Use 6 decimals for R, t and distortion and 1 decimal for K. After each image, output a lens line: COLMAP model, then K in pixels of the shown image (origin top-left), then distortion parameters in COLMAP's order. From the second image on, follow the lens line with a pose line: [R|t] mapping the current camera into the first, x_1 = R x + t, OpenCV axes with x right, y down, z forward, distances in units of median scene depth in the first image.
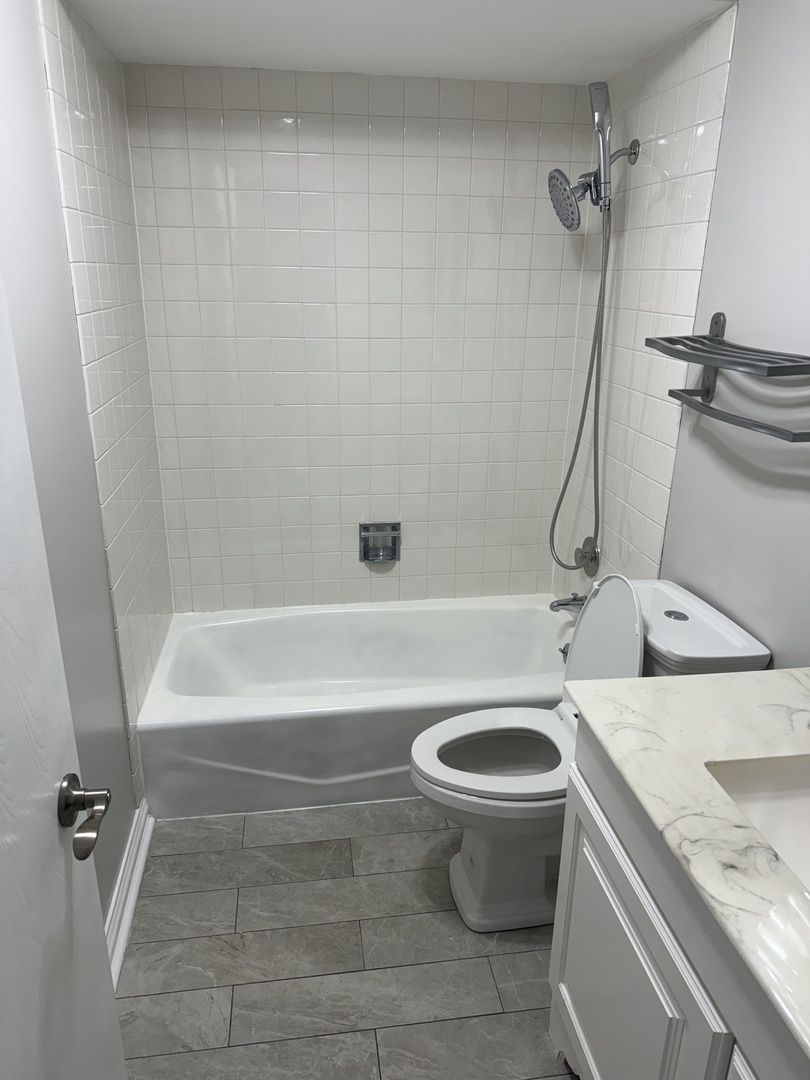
lens RADIAL K [[764.8, 0, 405.0], [0, 764.8, 540.0], [0, 0, 1]] dist [0.050263, -0.052189]
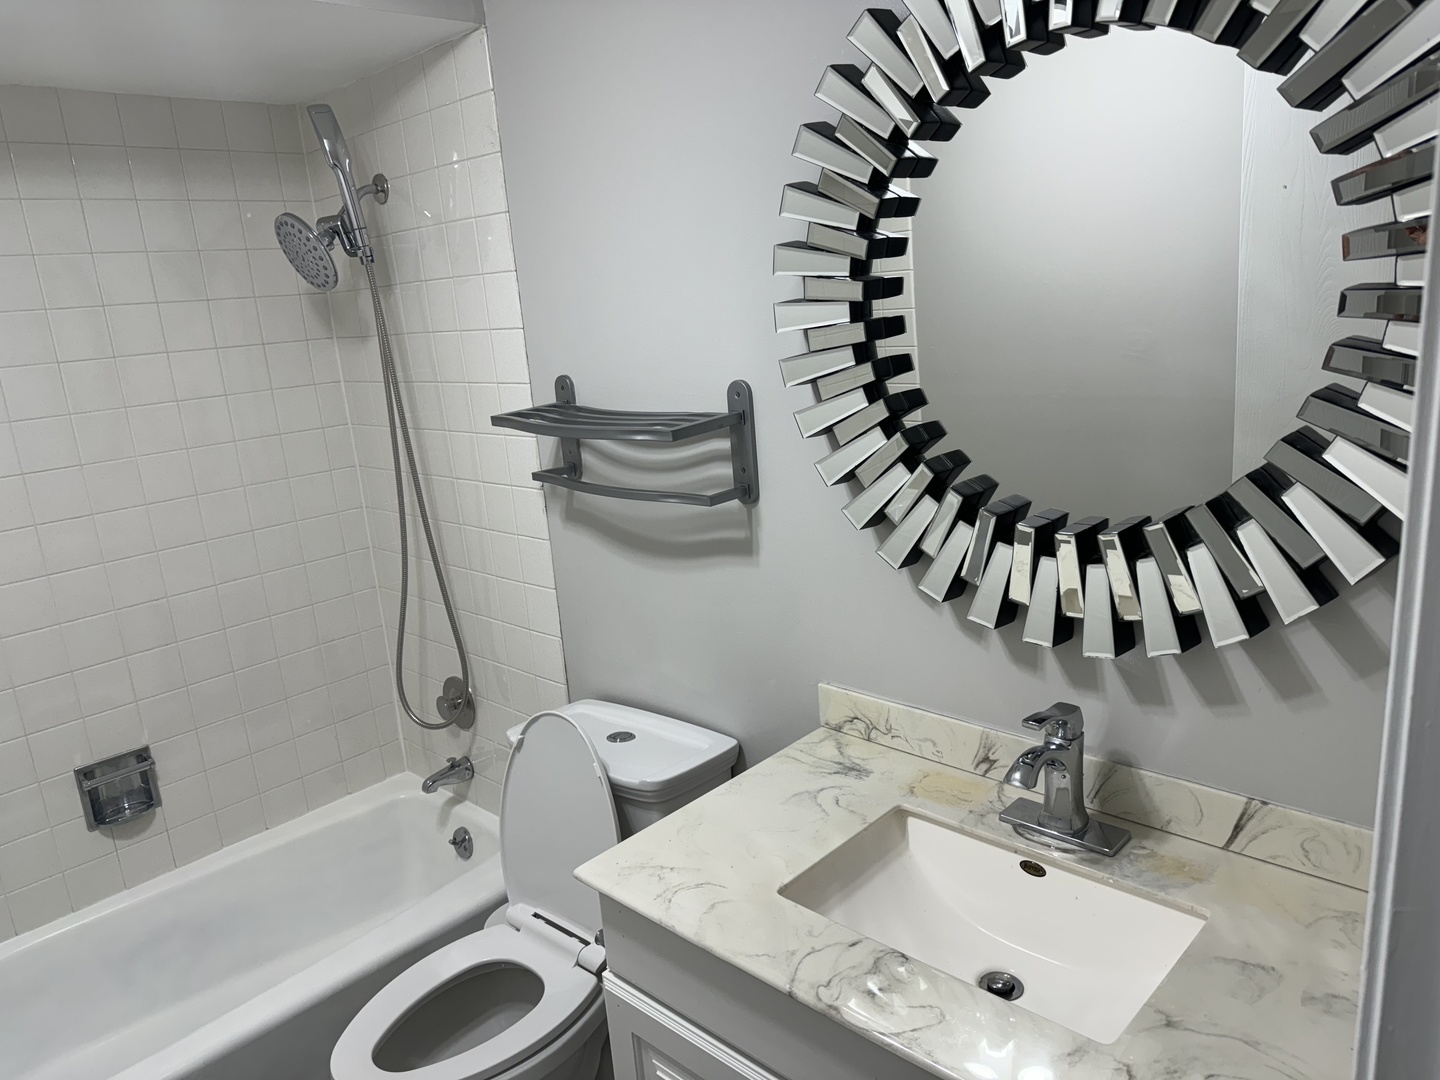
lens RADIAL K [[1004.4, 0, 739.6], [0, 1004.4, 540.8], [0, 0, 1]] dist [0.115245, -0.163380]
pose [[0.779452, -0.214948, 0.588432, -0.110226], [0.284091, 0.958439, -0.026207, -0.031321], [-0.558343, 0.187595, 0.808122, 0.027307]]
